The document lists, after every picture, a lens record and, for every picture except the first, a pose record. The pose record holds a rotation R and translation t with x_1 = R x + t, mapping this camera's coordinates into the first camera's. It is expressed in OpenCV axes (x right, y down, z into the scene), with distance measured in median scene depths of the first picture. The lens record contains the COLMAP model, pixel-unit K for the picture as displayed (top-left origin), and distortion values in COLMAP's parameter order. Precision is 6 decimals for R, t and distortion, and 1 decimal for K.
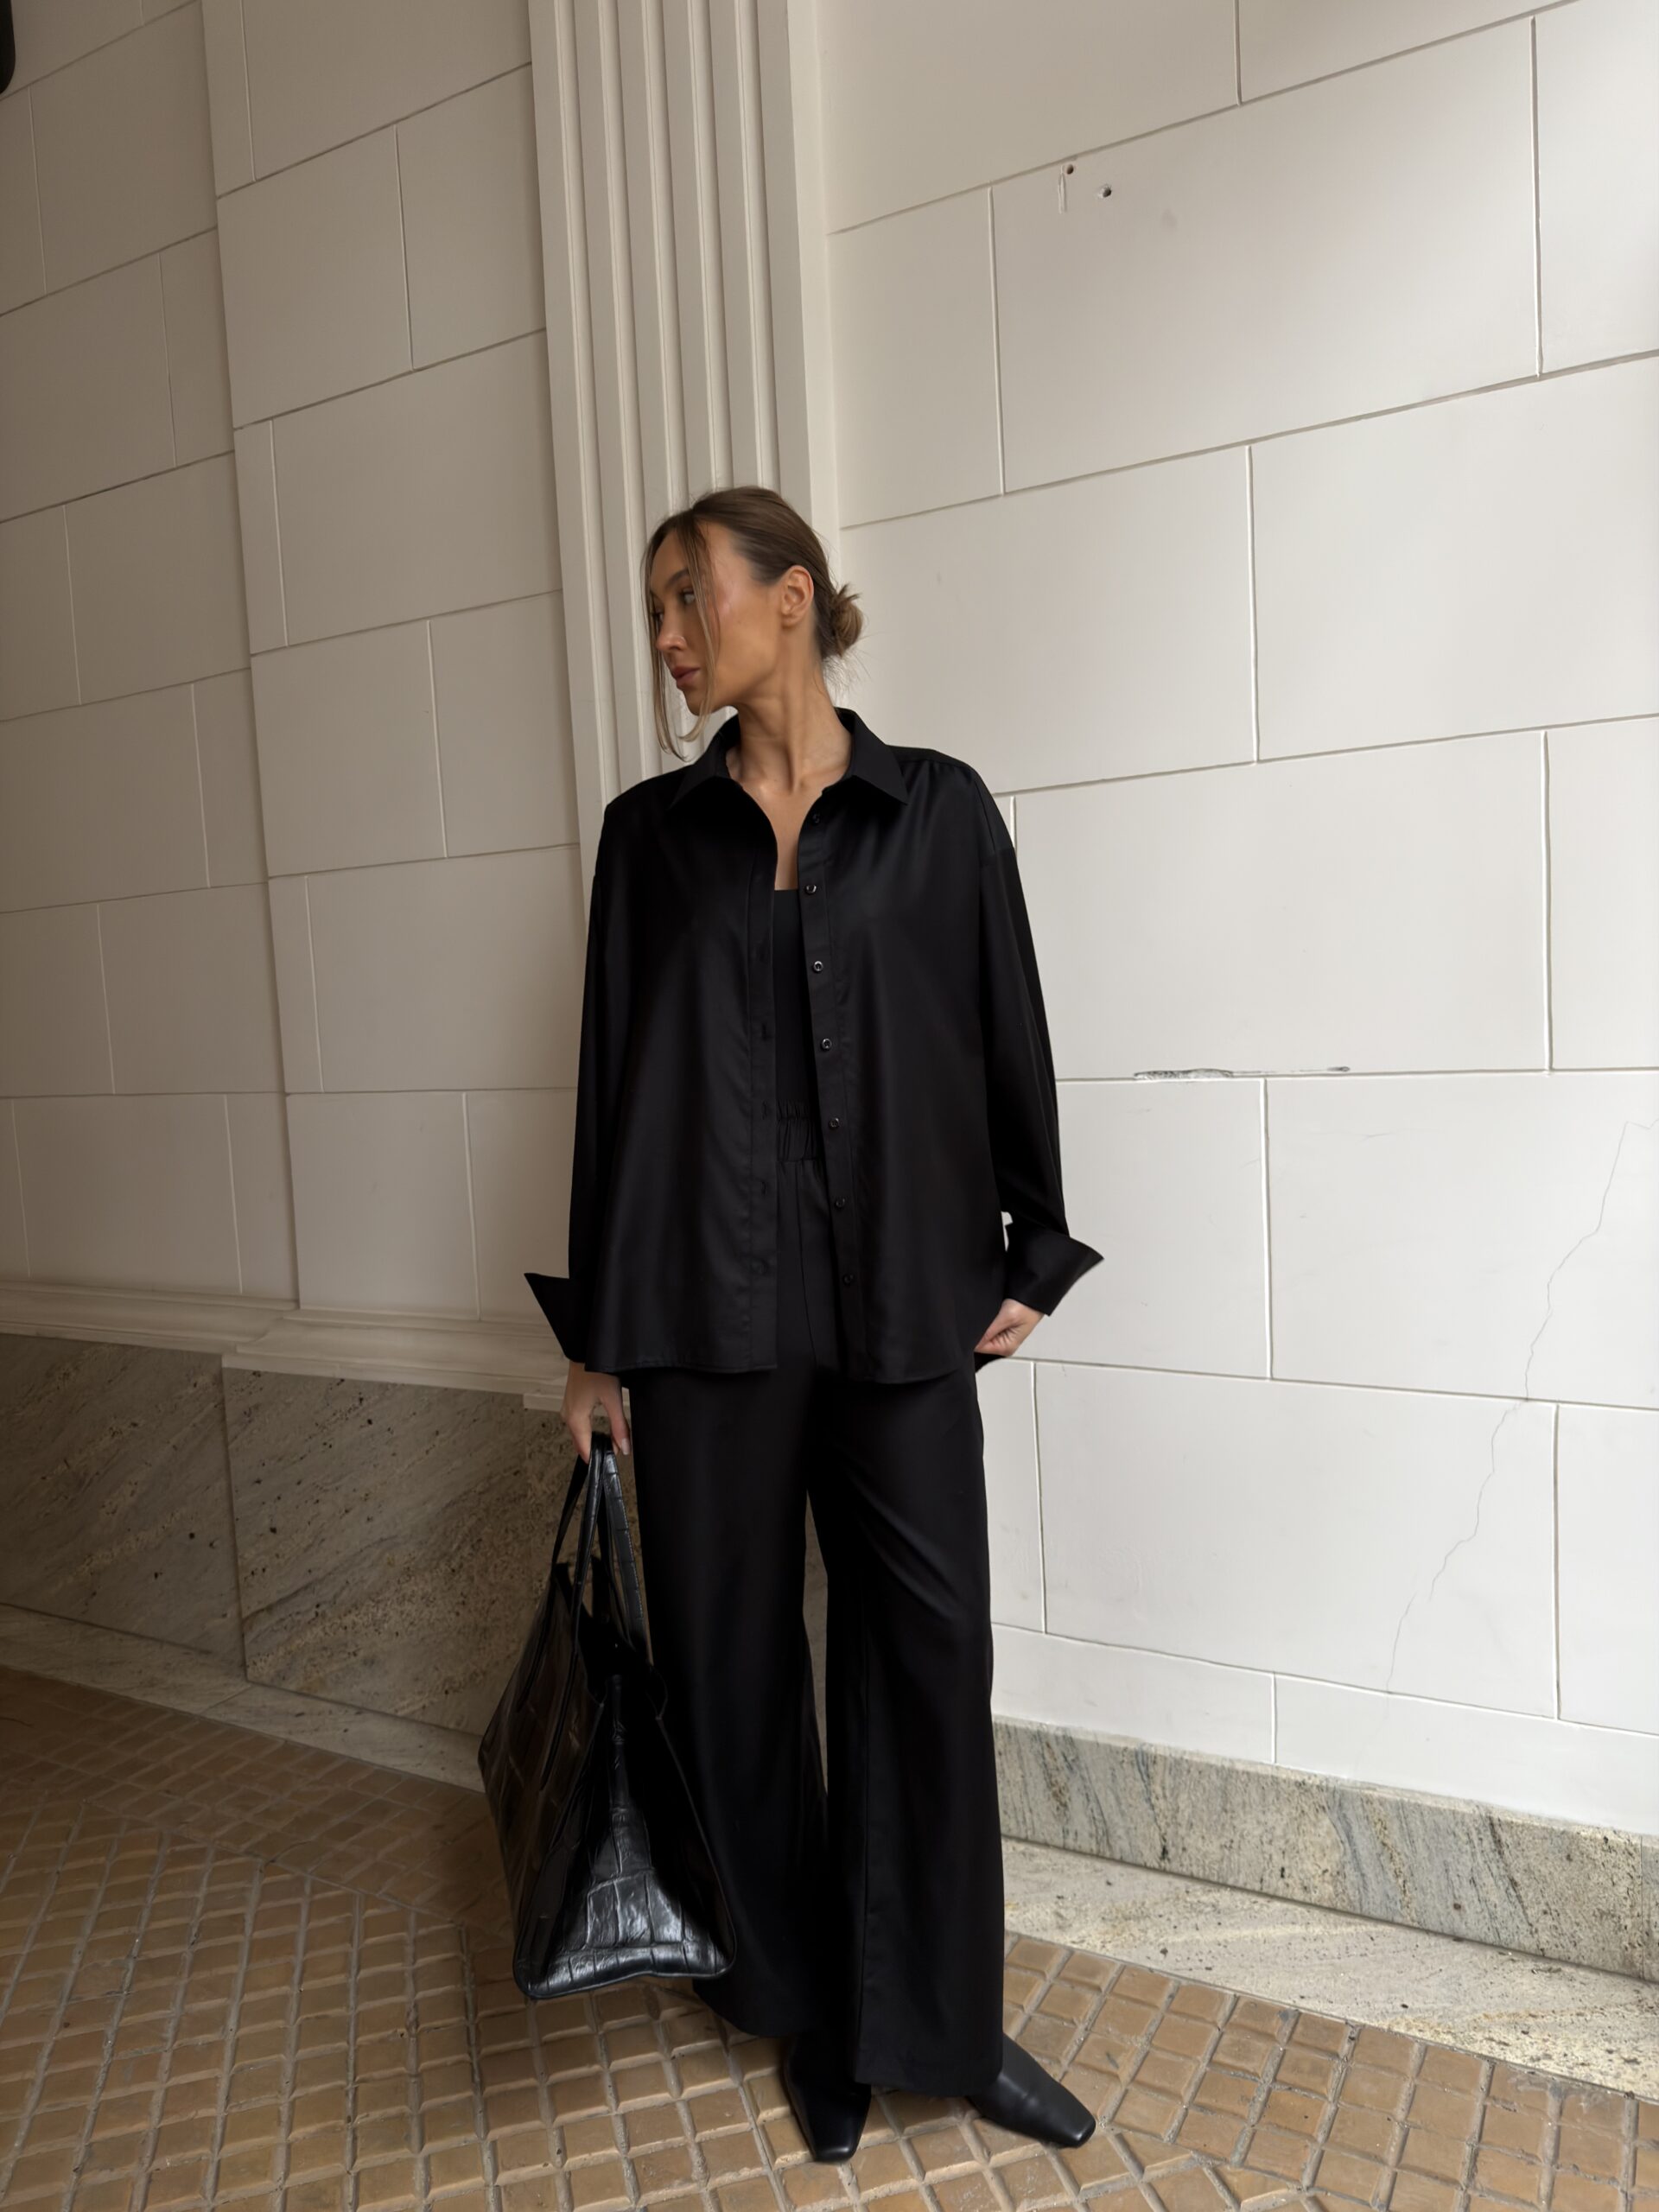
lens RADIAL K [[1597.9, 0, 830.4], [0, 1597.9, 1102.2], [0, 0, 1]] dist [0.002070, -0.005648]
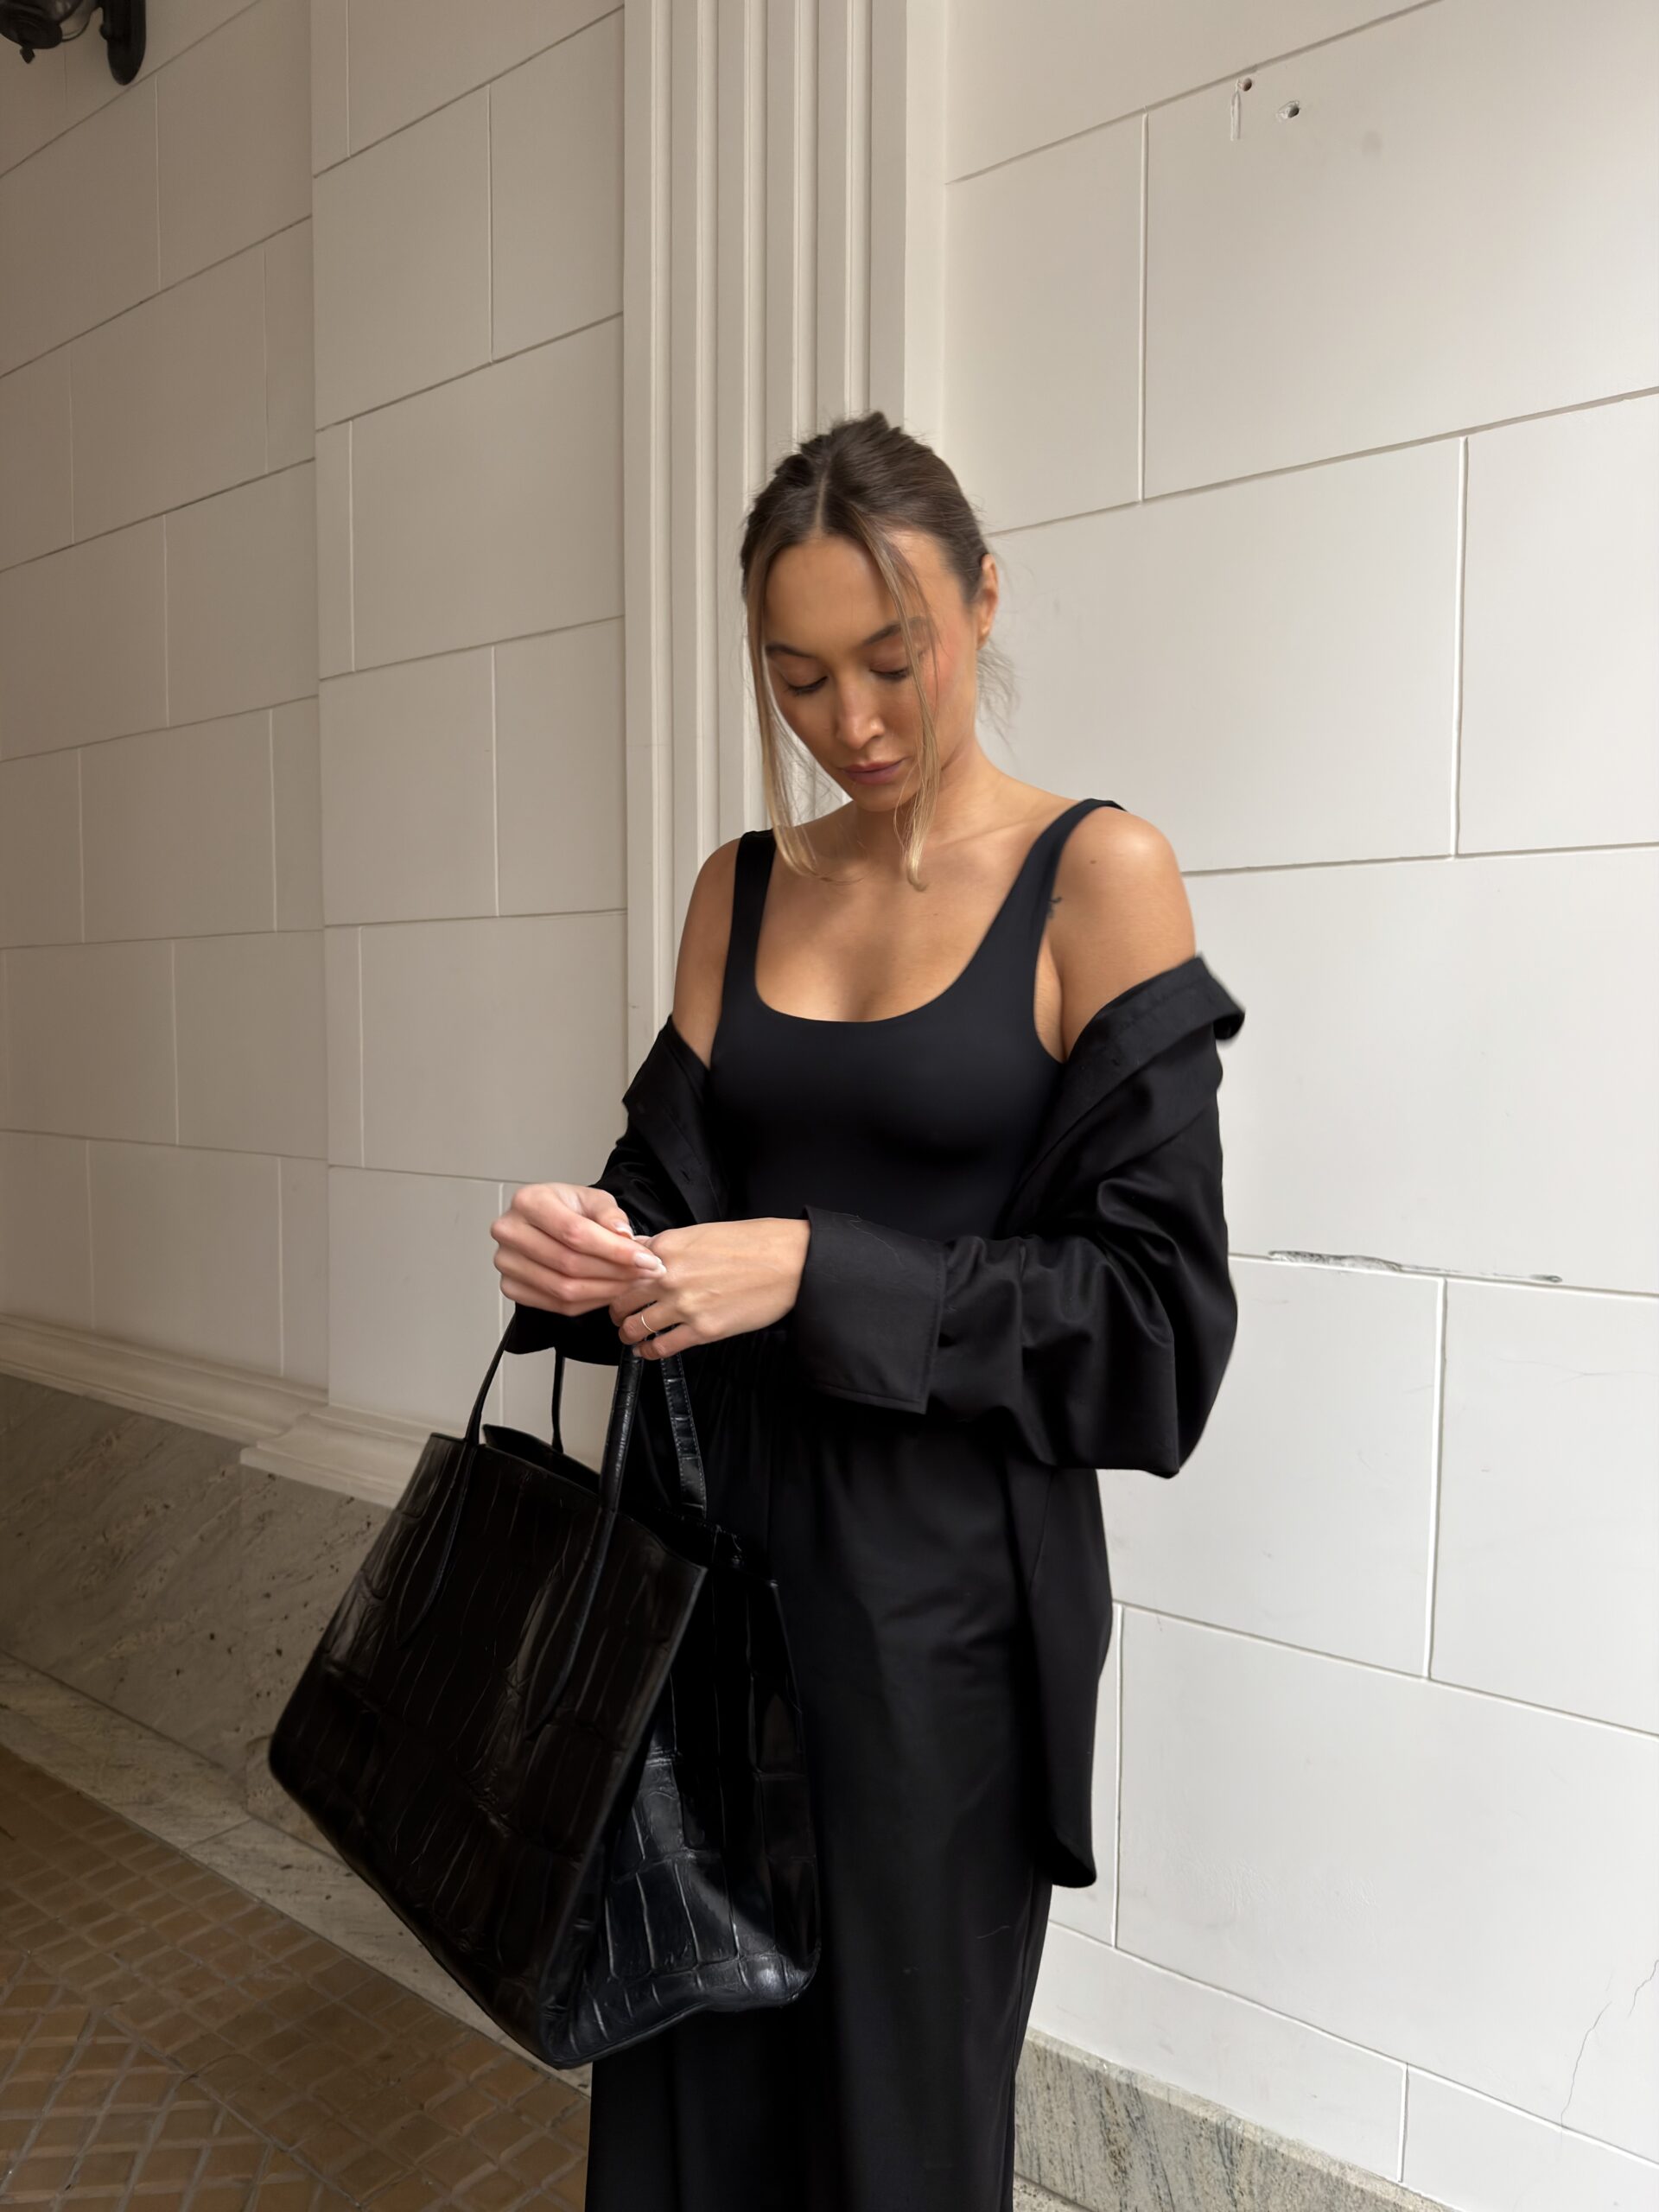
lens RADIAL K [[1596.0, 0, 821.7], [0, 1596.0, 1103.2], [0, 0, 1]] dist [-0.004462, -0.003879]
pose [[0.987357, 0.060958, -0.146322, 0.088596], [-0.062815, 0.997992, -0.008096, -0.071215], [0.145535, 0.017185, 0.989204, 0.213806]]
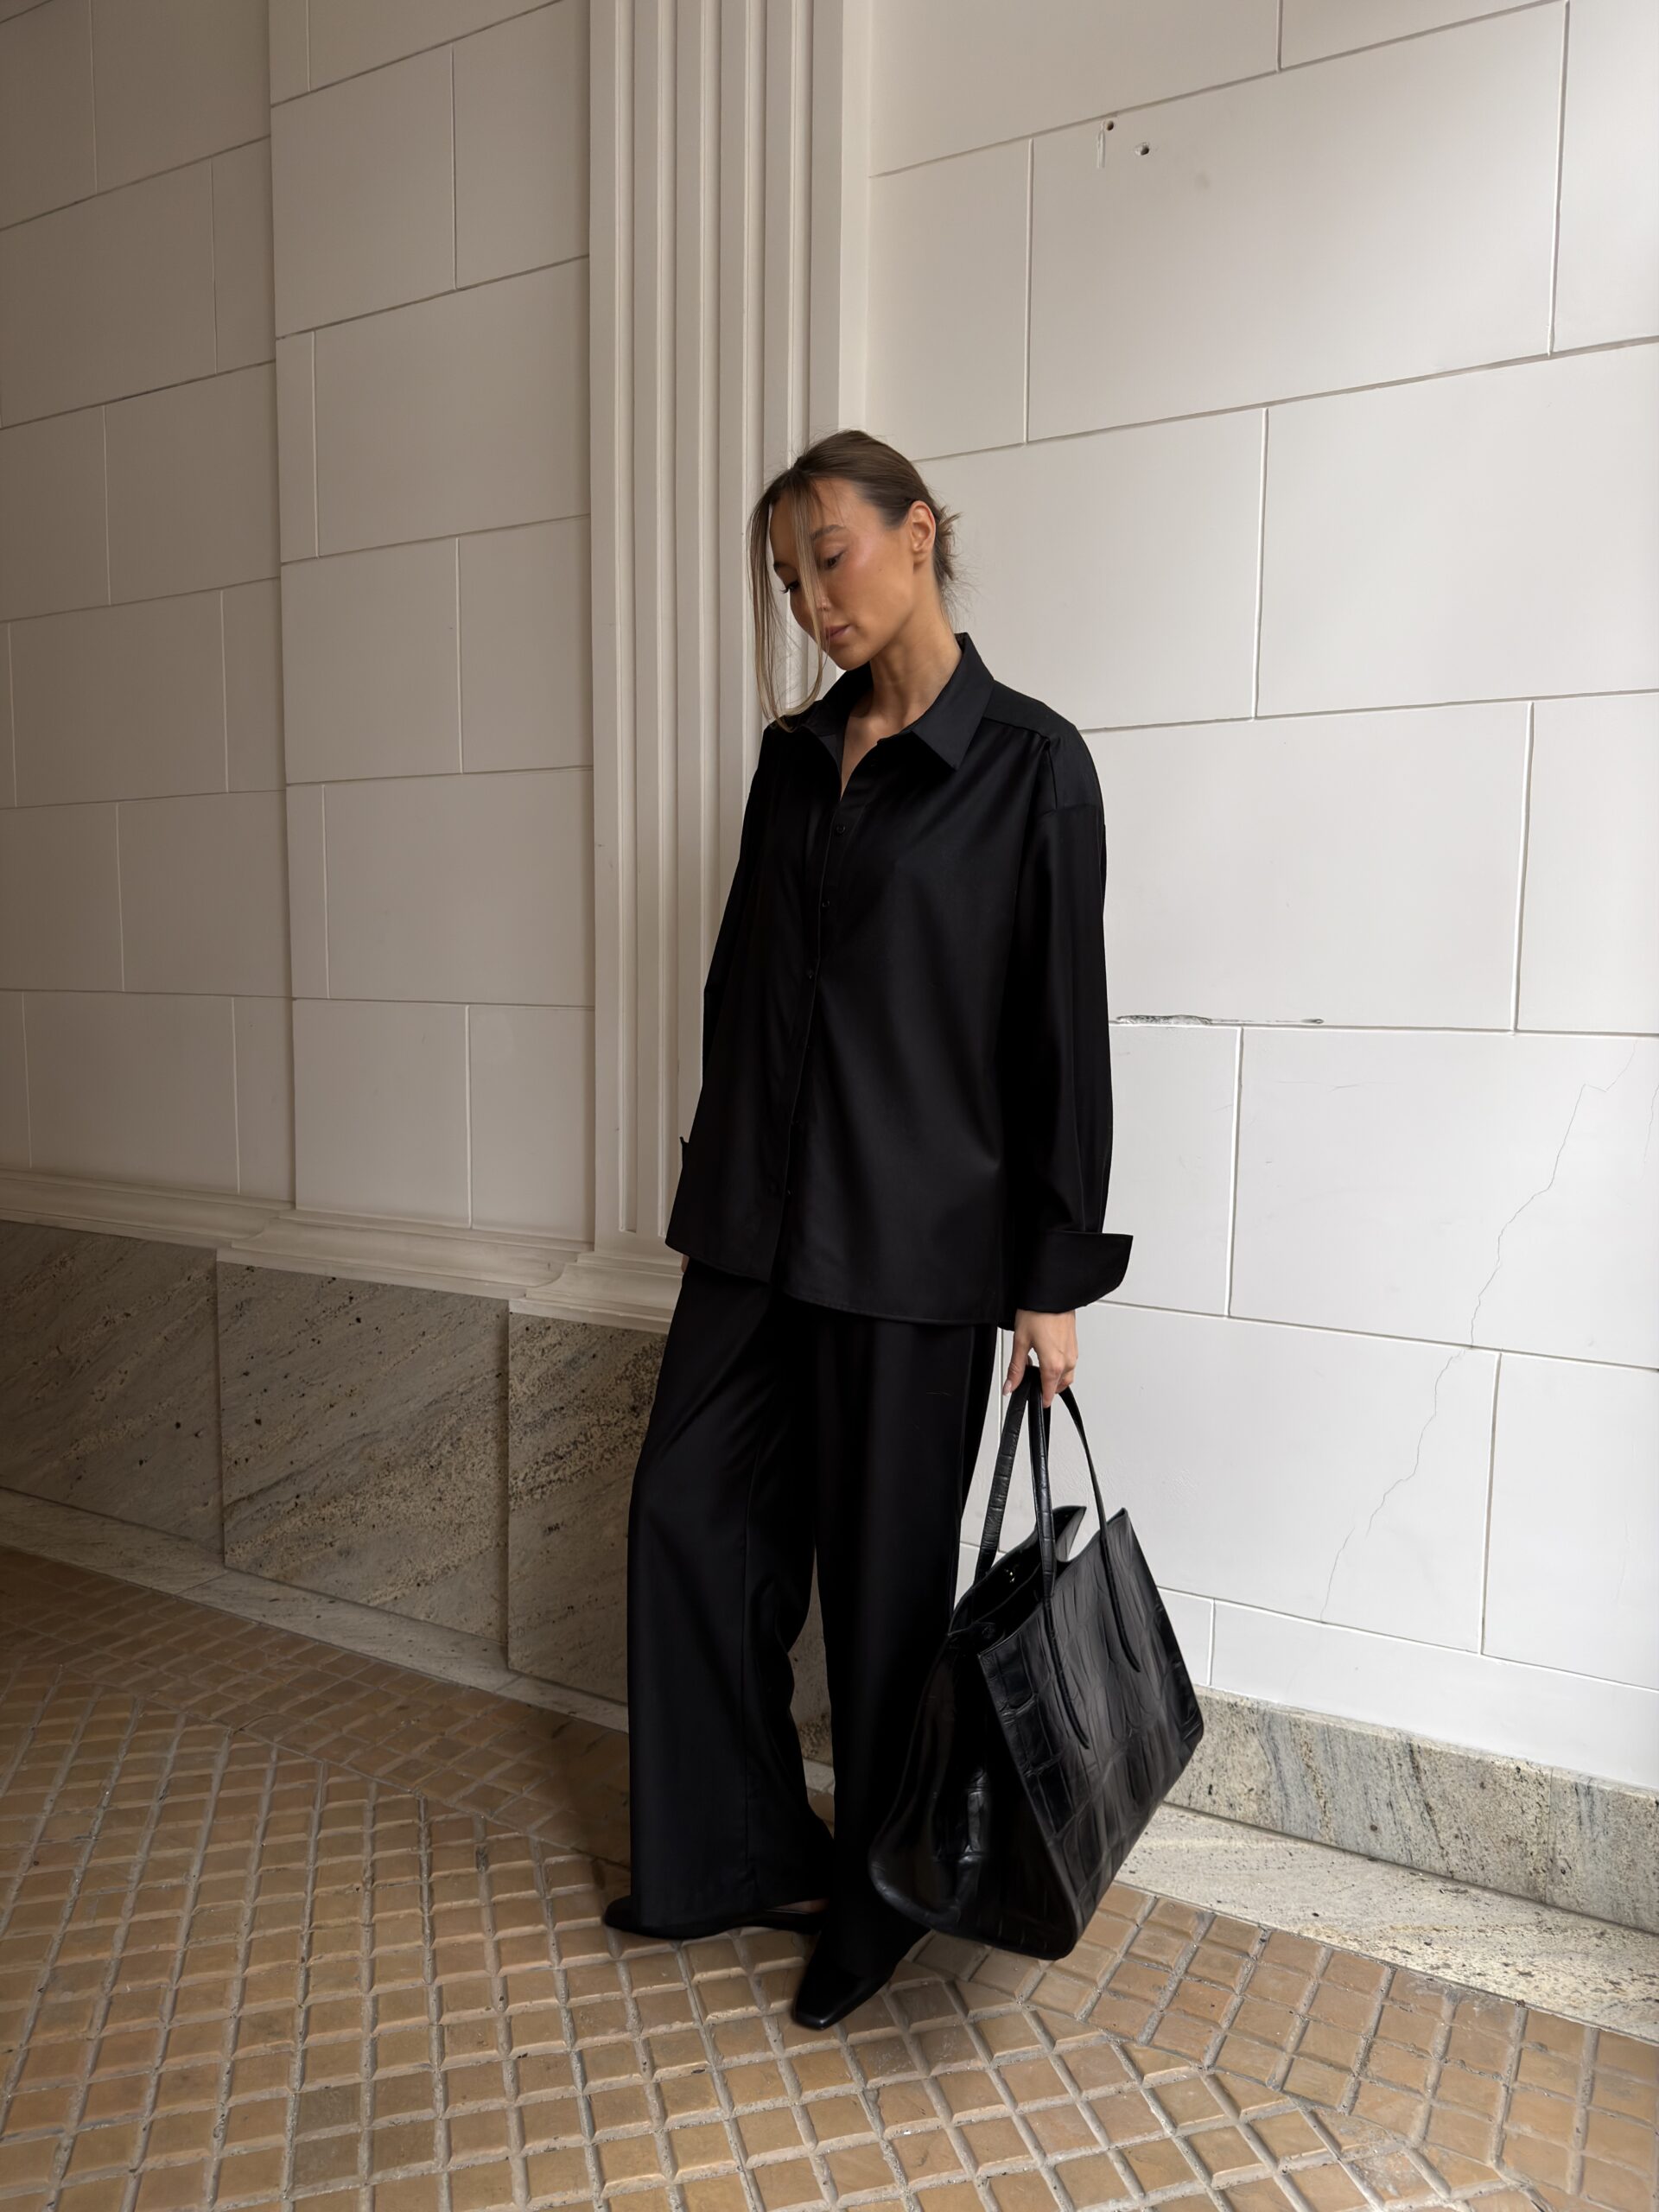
lens RADIAL K [[1589.8, 0, 839.8], [0, 1589.8, 1104.5], [0, 0, 1]] dist [0.018272, -0.025726]
pose [[0.998200, 0.059684, 0.005816, 0.008856], [-0.059792, 0.997997, 0.020648, 0.028956], [-0.004572, -0.020959, 0.999770, -0.029925]]
